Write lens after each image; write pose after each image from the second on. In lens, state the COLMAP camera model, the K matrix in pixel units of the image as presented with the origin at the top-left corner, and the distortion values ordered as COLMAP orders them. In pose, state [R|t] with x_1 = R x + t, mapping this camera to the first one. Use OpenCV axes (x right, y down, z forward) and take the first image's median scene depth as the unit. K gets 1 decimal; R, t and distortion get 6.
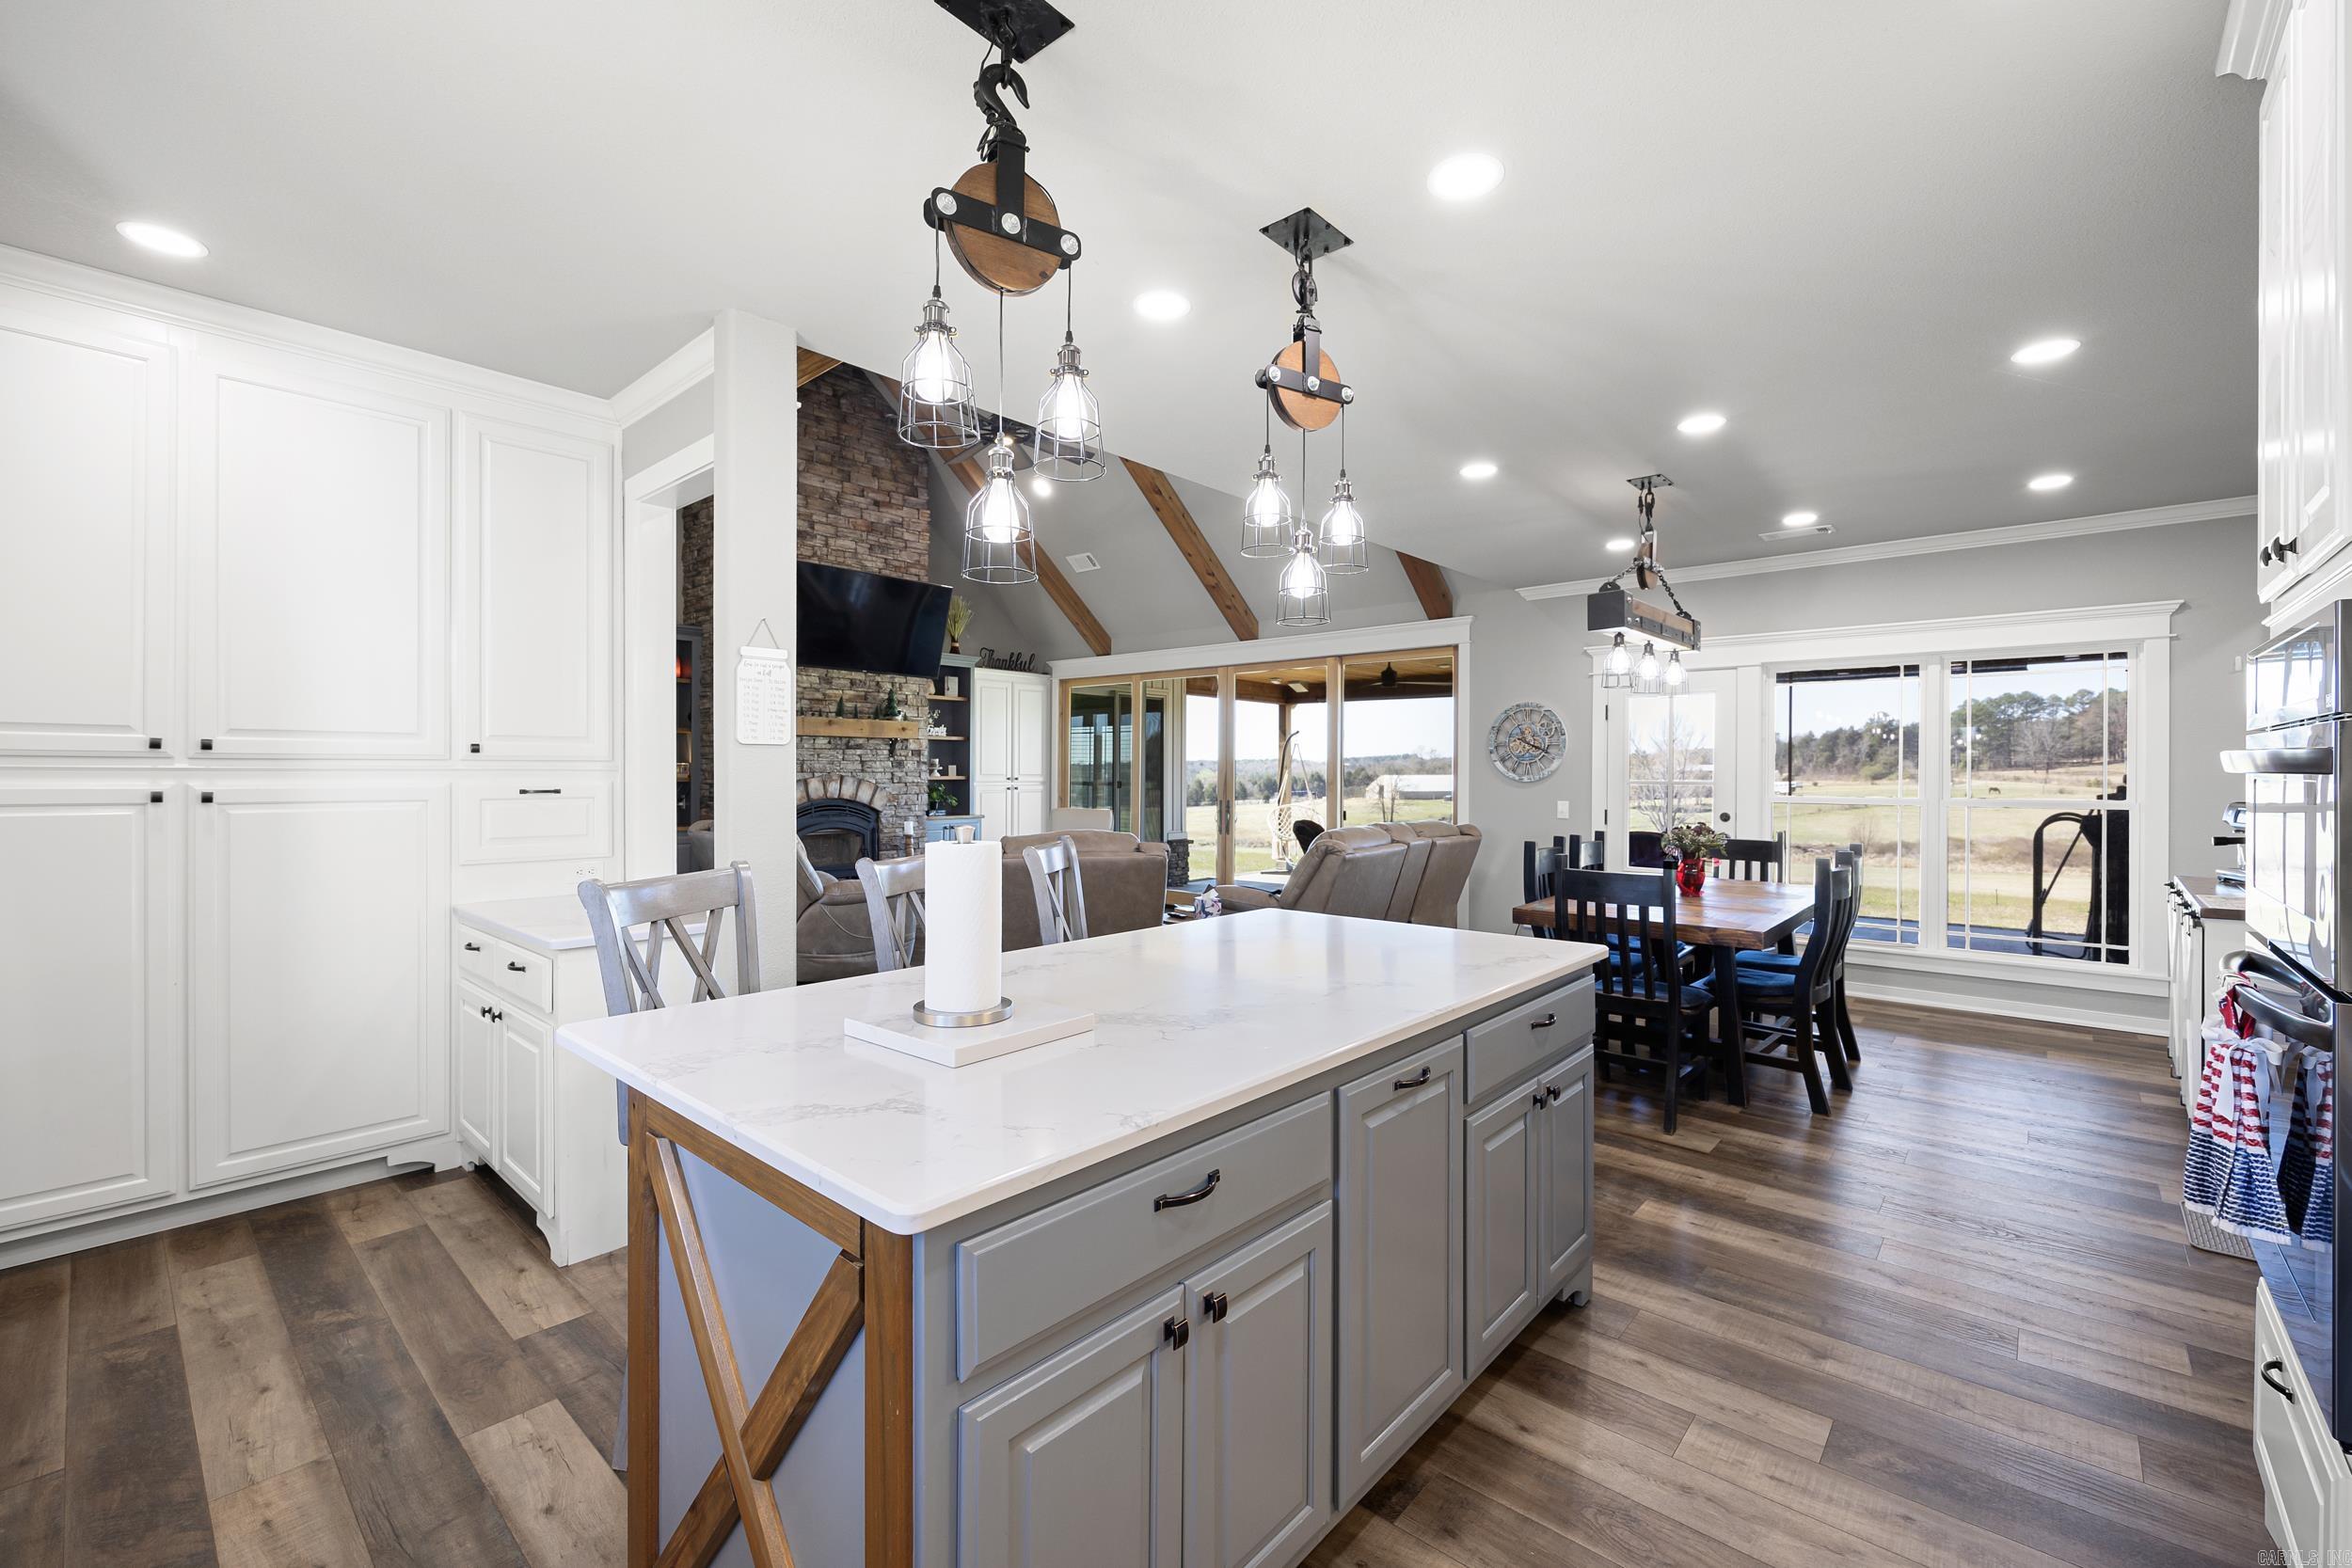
lens RADIAL K [[979.2, 0, 1171.9], [0, 979.2, 786.5], [0, 0, 1]] dist [-0.001855, 0.000470]
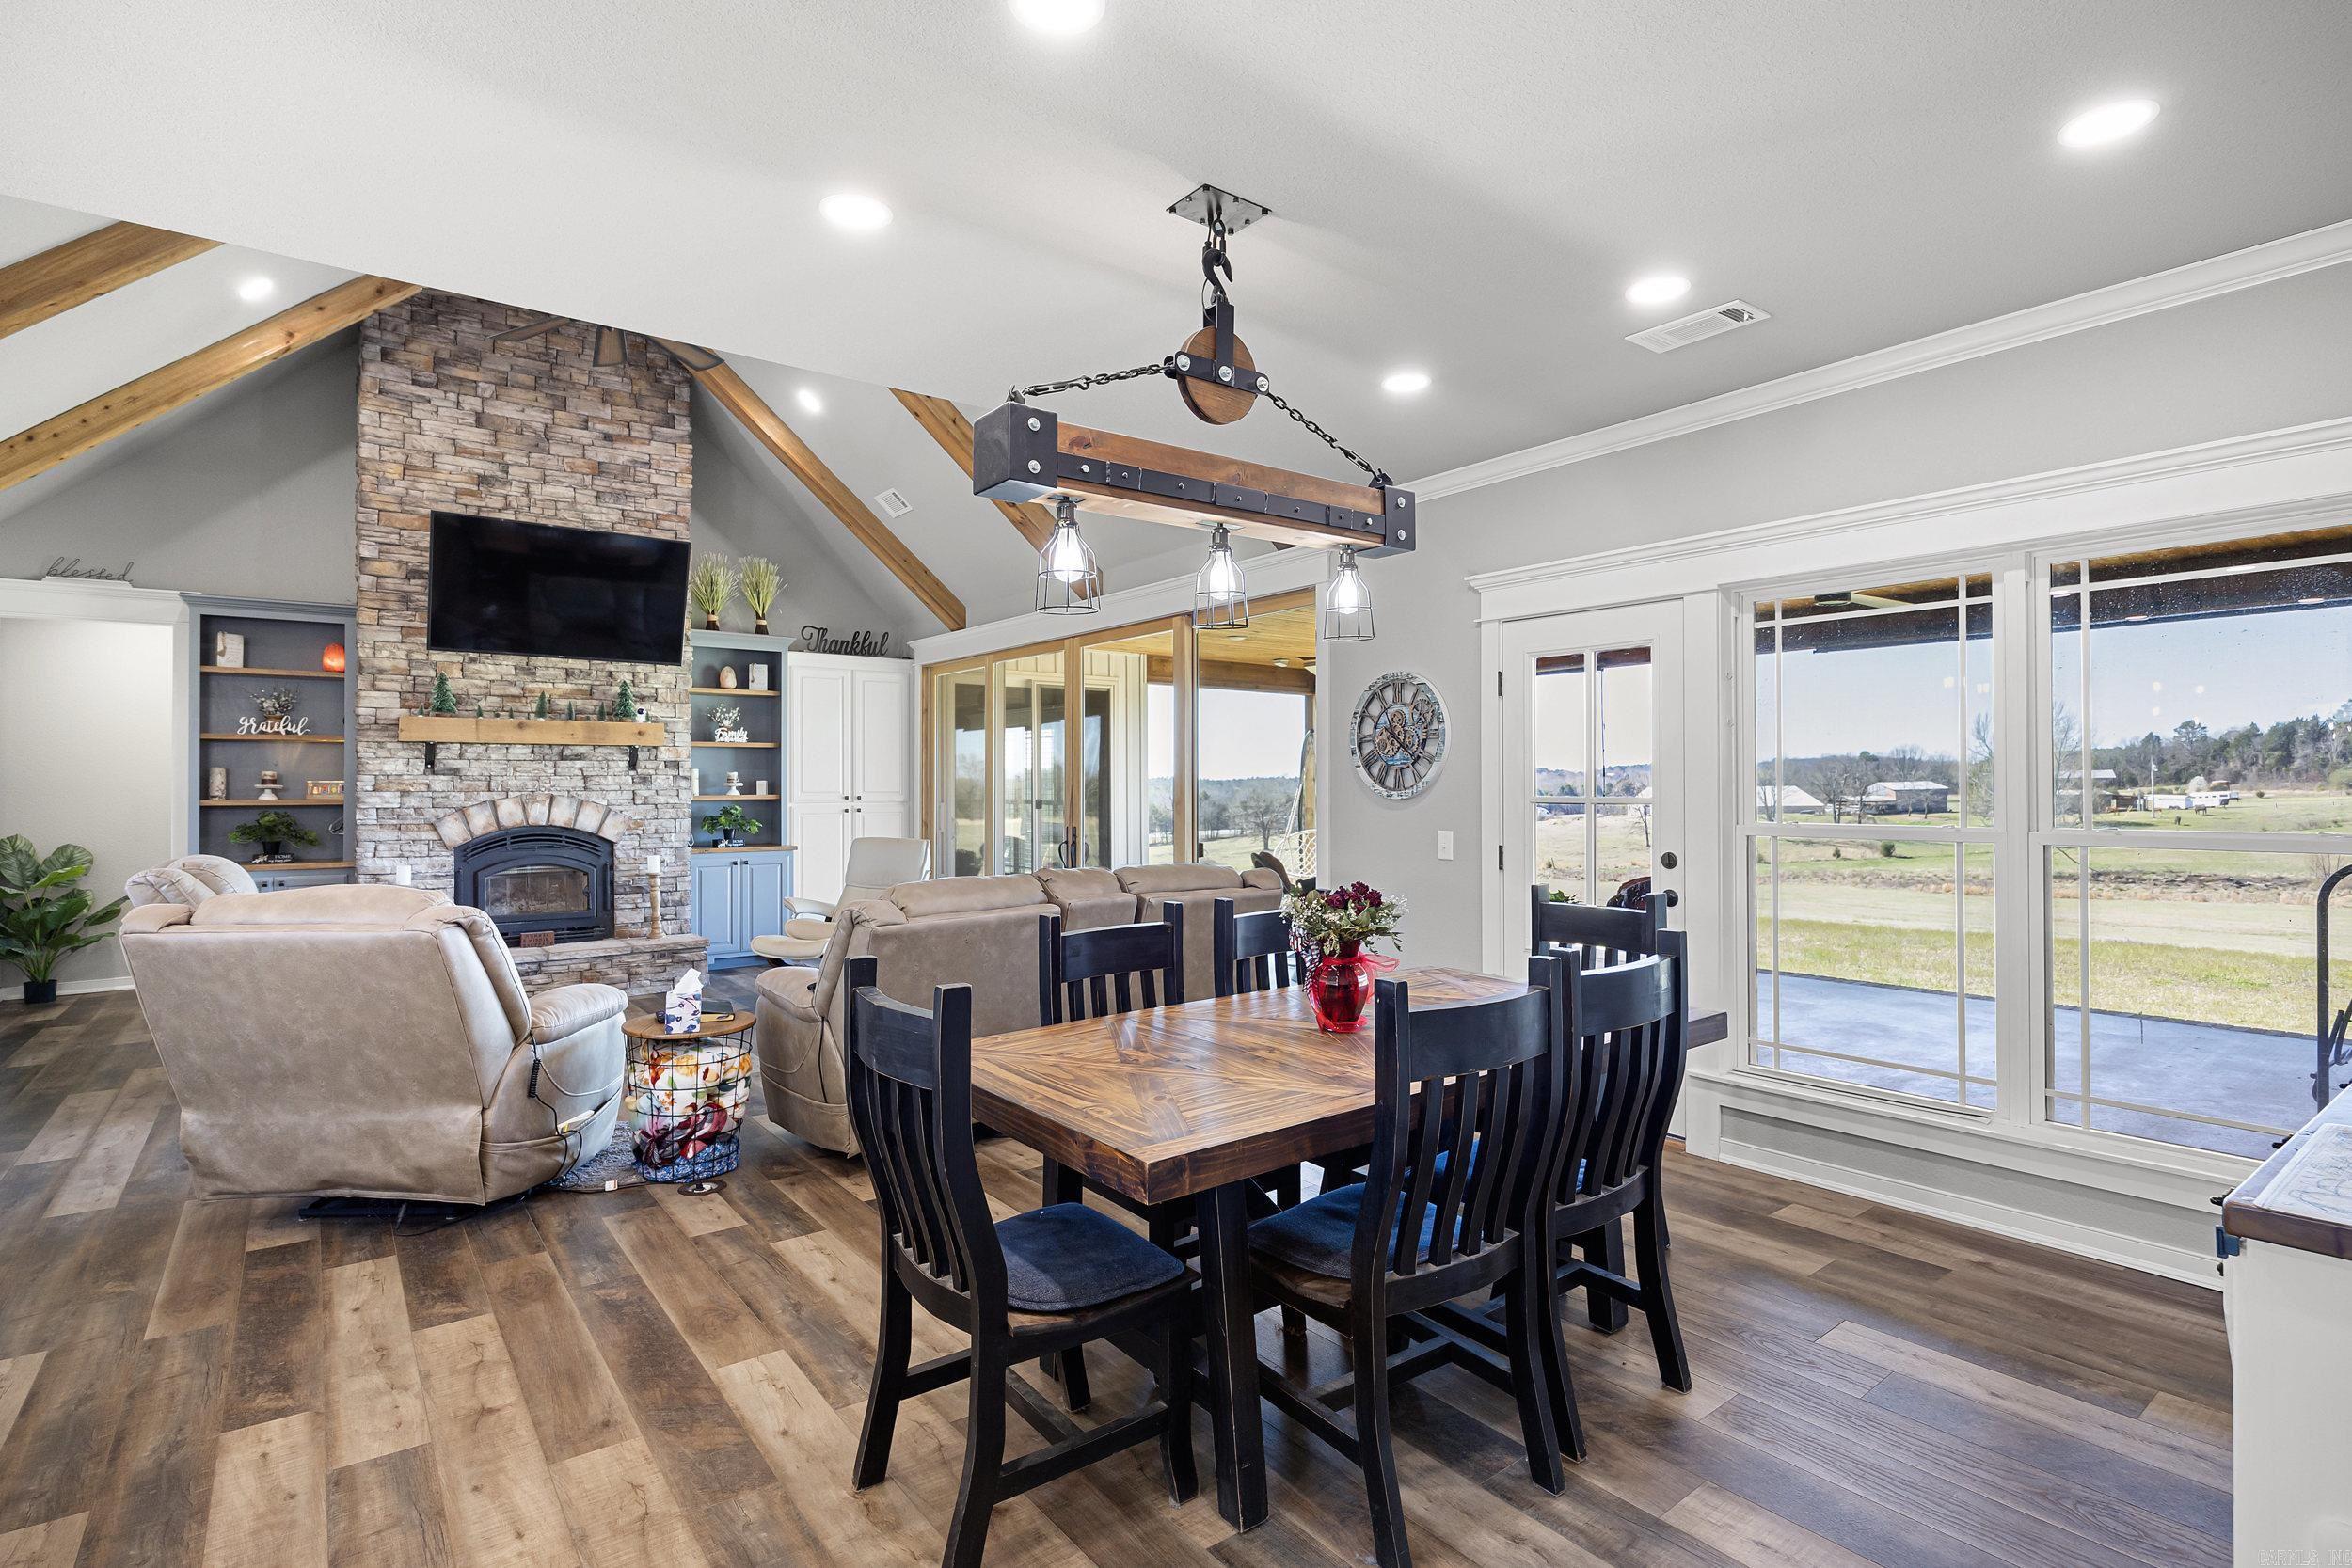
lens RADIAL K [[1141.4, 0, 1189.0], [0, 1141.4, 781.1], [0, 0, 1]] dist [-0.009773, -0.001594]
pose [[0.983773, -0.010059, -0.179137, 0.291317], [0.006432, 0.999763, -0.020814, -0.000820], [0.179304, 0.019324, 0.983604, 0.211294]]
